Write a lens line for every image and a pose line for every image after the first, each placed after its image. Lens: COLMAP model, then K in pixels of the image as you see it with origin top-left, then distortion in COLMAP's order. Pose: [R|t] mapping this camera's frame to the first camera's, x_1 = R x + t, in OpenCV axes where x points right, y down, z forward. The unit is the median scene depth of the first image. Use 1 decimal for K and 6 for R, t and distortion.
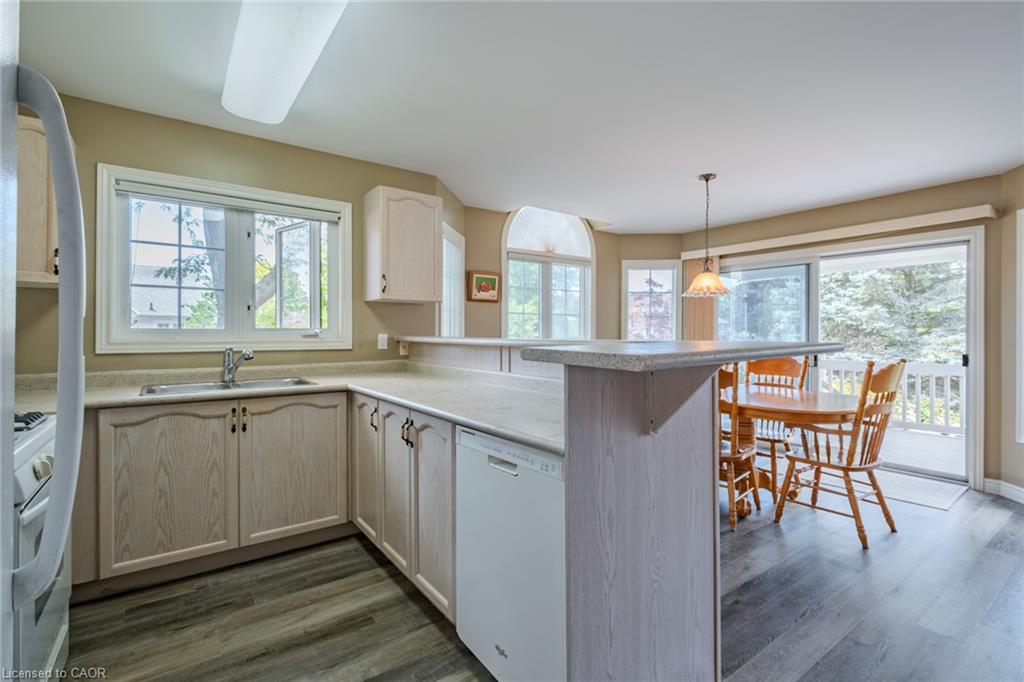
lens RADIAL K [[467.1, 0, 525.0], [0, 467.1, 334.9], [0, 0, 1]] dist [0.003906, -0.000465]
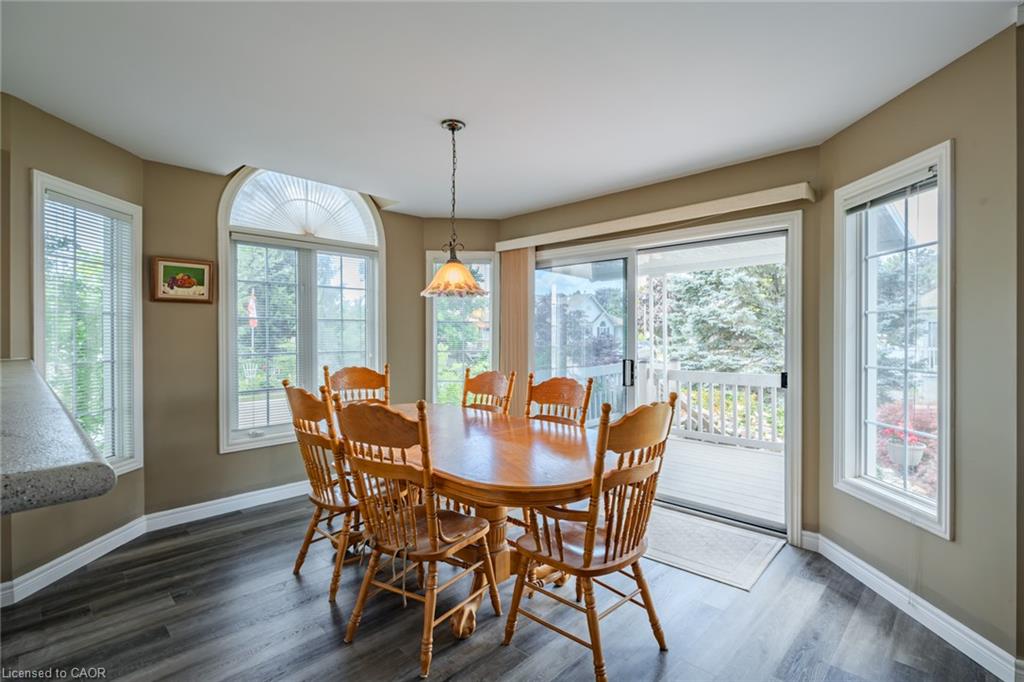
lens RADIAL K [[473.7, 0, 522.6], [0, 473.7, 337.9], [0, 0, 1]] dist [-0.004532, 0.000448]
pose [[0.985609, -0.005491, 0.168952, 0.294695], [0.004643, 0.999975, 0.005416, -0.019658], [-0.168978, -0.004554, 0.985609, 0.227660]]
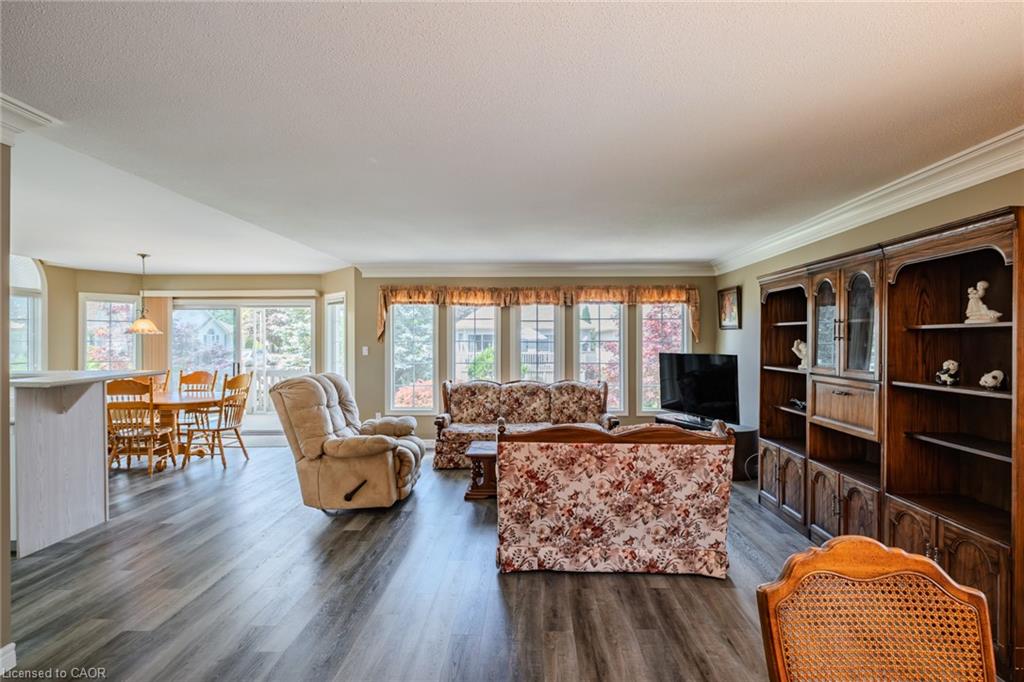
lens RADIAL K [[492.2, 0, 512.0], [0, 492.2, 341.0], [0, 0, 1]] dist [0.011020, -0.010371]
pose [[0.631057, -0.003727, 0.775727, -0.074043], [0.005157, 0.999987, 0.000609, -0.045686], [-0.775719, 0.003616, 0.631068, -0.726427]]
